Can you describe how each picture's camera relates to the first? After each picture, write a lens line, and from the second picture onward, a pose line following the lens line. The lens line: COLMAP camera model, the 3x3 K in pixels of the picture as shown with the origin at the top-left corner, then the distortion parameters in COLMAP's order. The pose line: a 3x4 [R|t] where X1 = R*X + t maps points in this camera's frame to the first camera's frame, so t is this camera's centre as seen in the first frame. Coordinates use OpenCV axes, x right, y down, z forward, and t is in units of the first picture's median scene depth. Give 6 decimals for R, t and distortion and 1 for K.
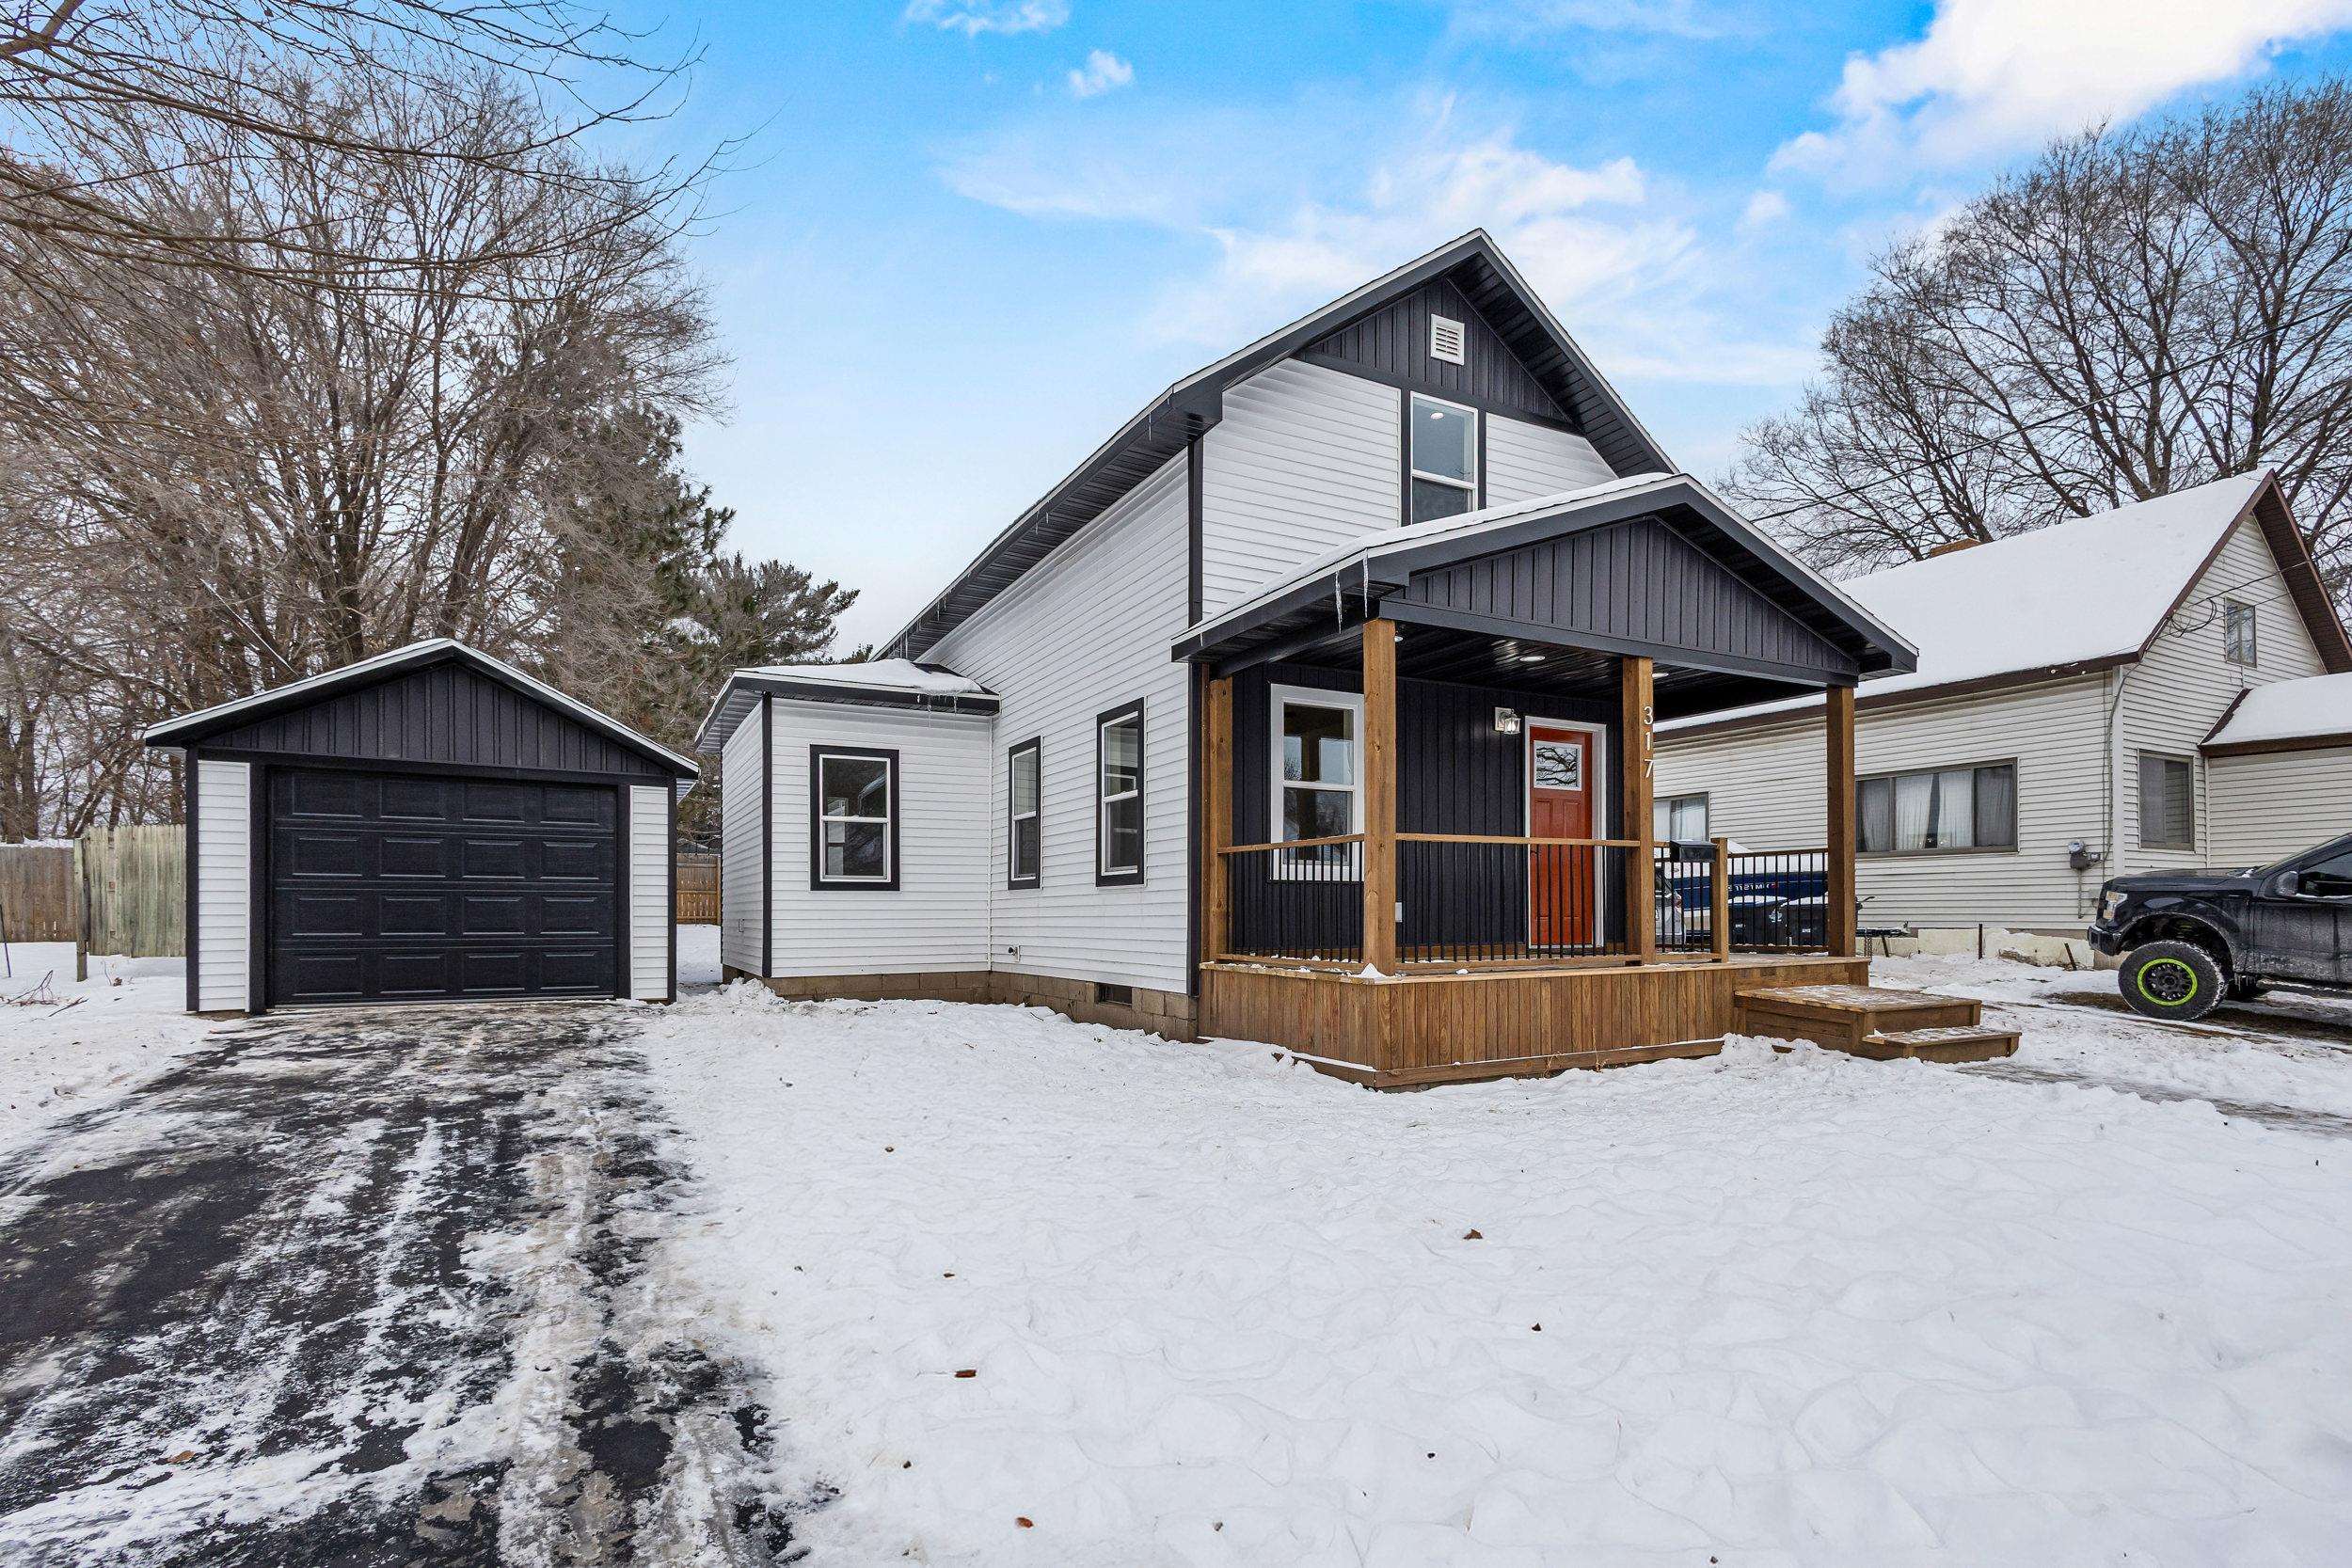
lens RADIAL K [[1079.4, 0, 1180.6], [0, 1079.4, 907.7], [0, 0, 1]] dist [0.002293, 0.000421]
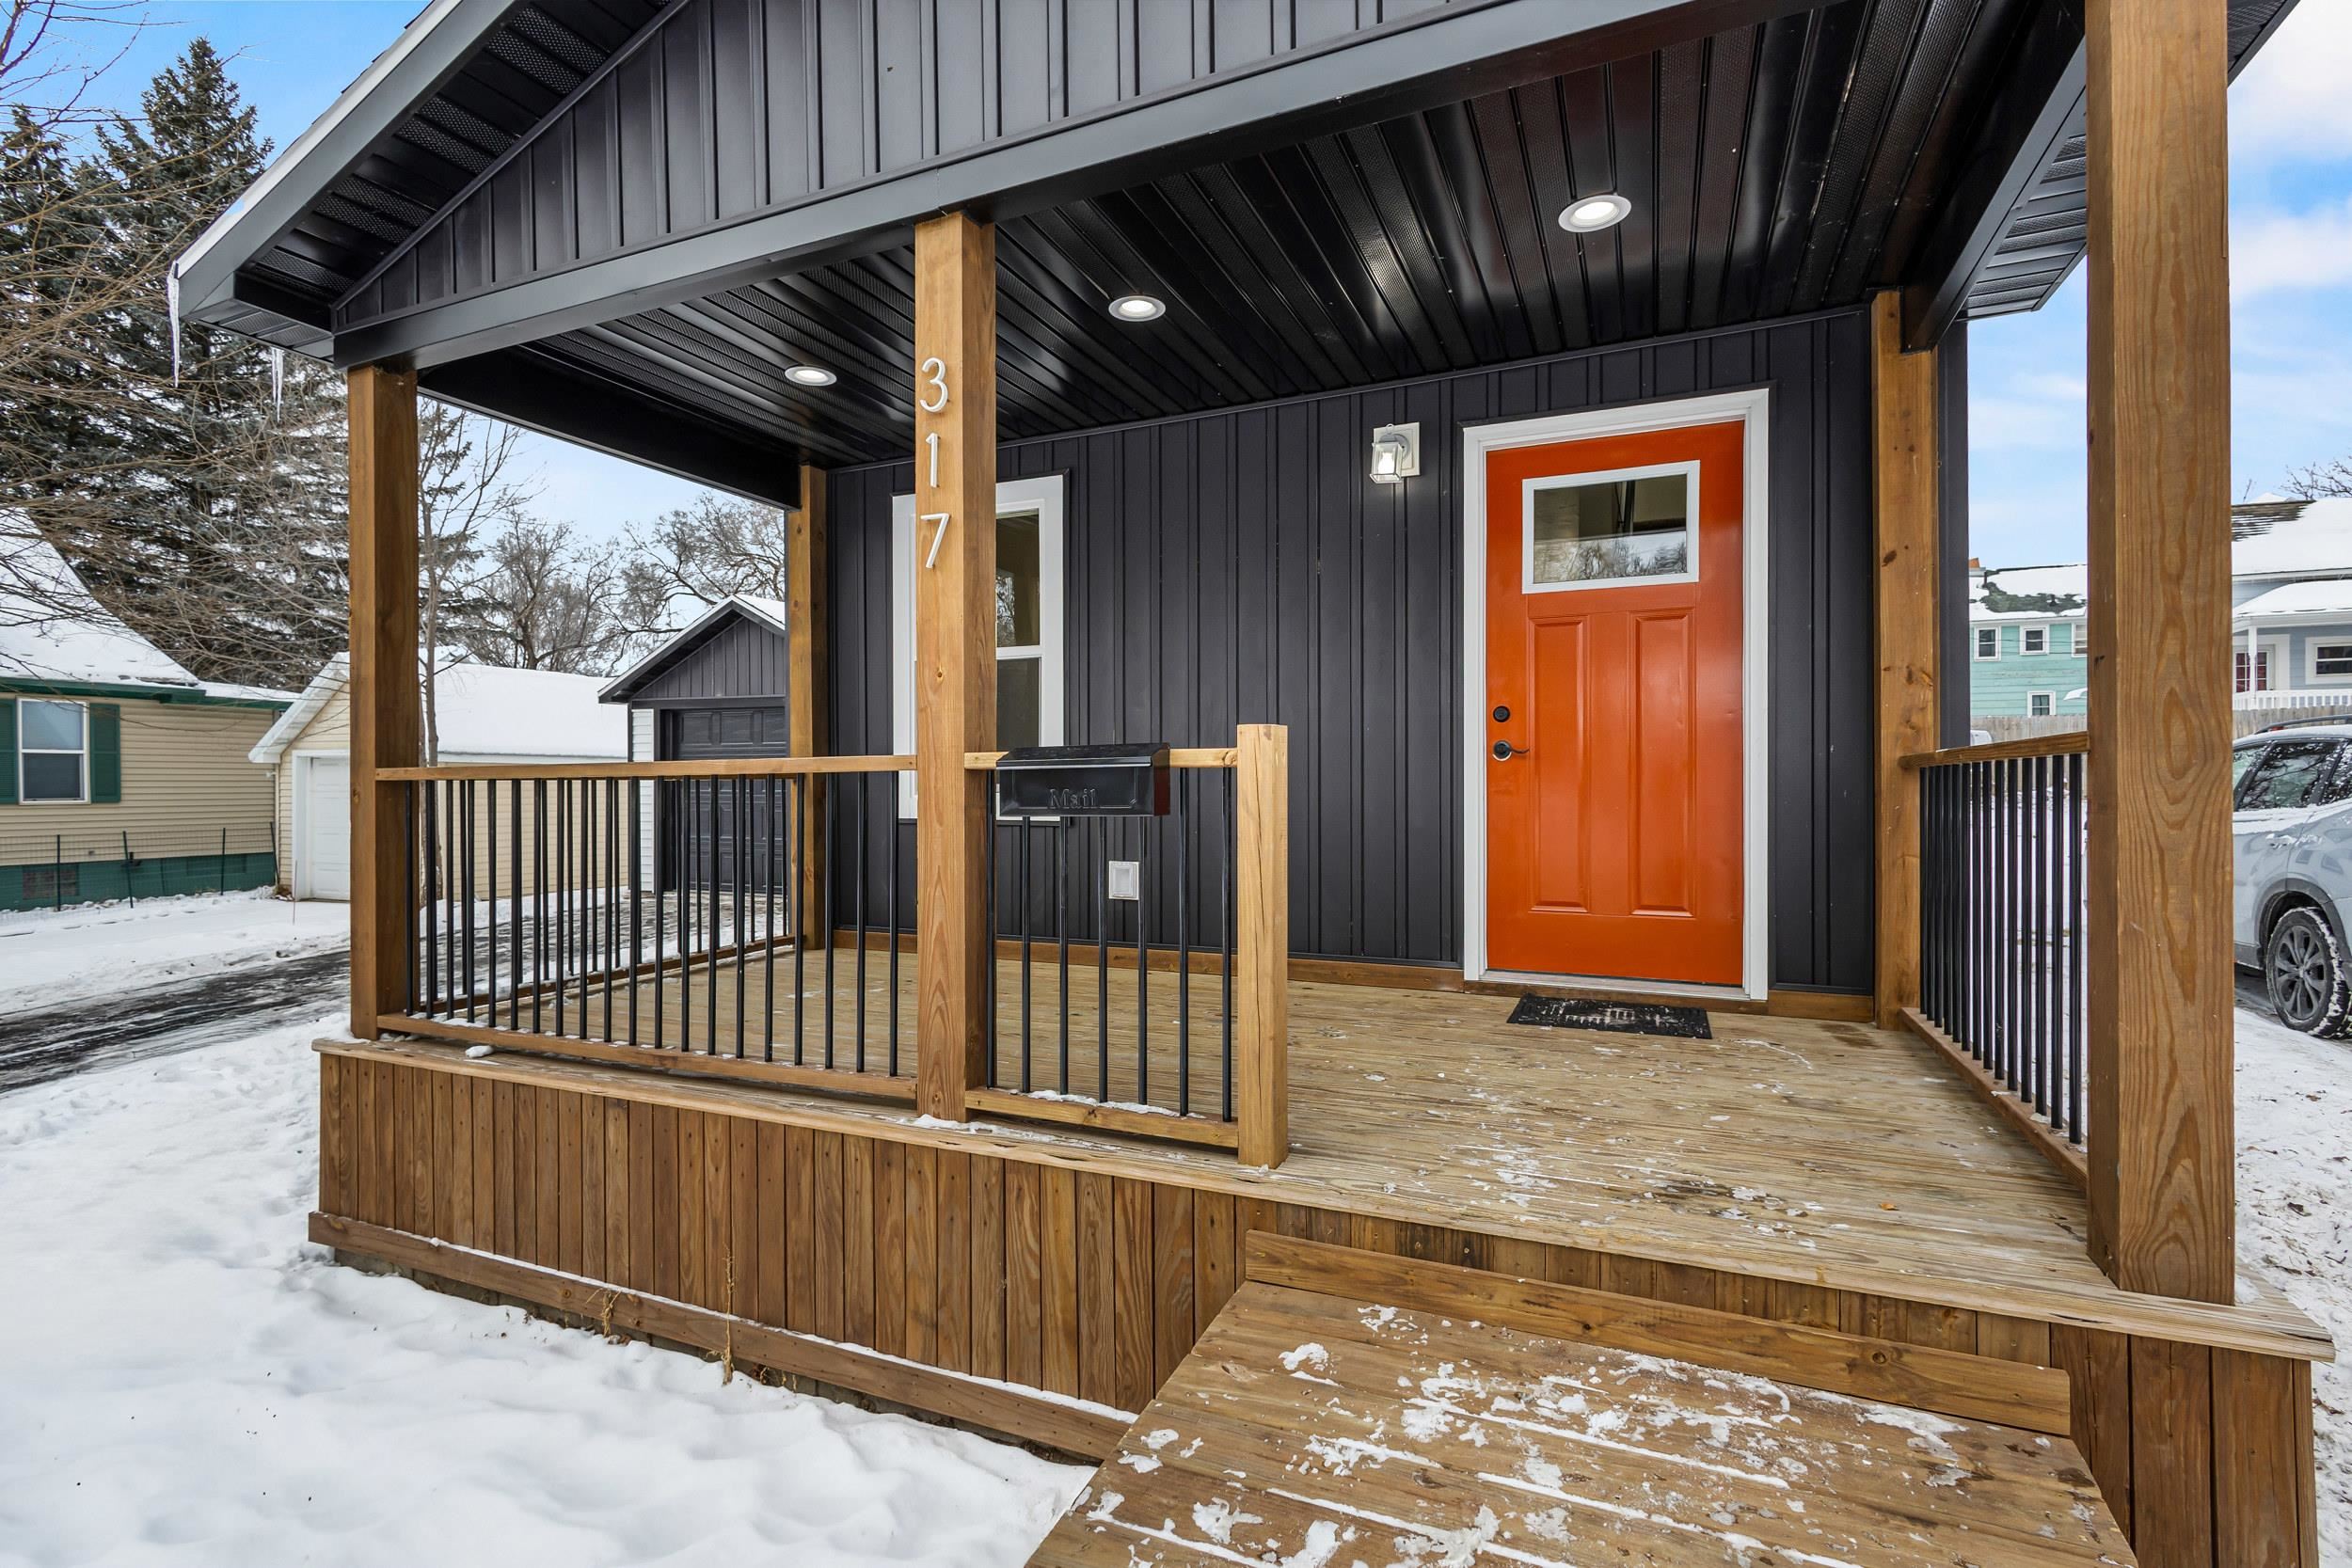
lens RADIAL K [[1079.4, 0, 1183.1], [0, 1079.4, 774.0], [0, 0, 1]] dist [0.002293, 0.000421]
pose [[0.635132, -0.009063, -0.772350, 0.549318], [0.005081, 0.999959, -0.007556, -0.038538], [0.772387, 0.000875, 0.635152, 0.618998]]
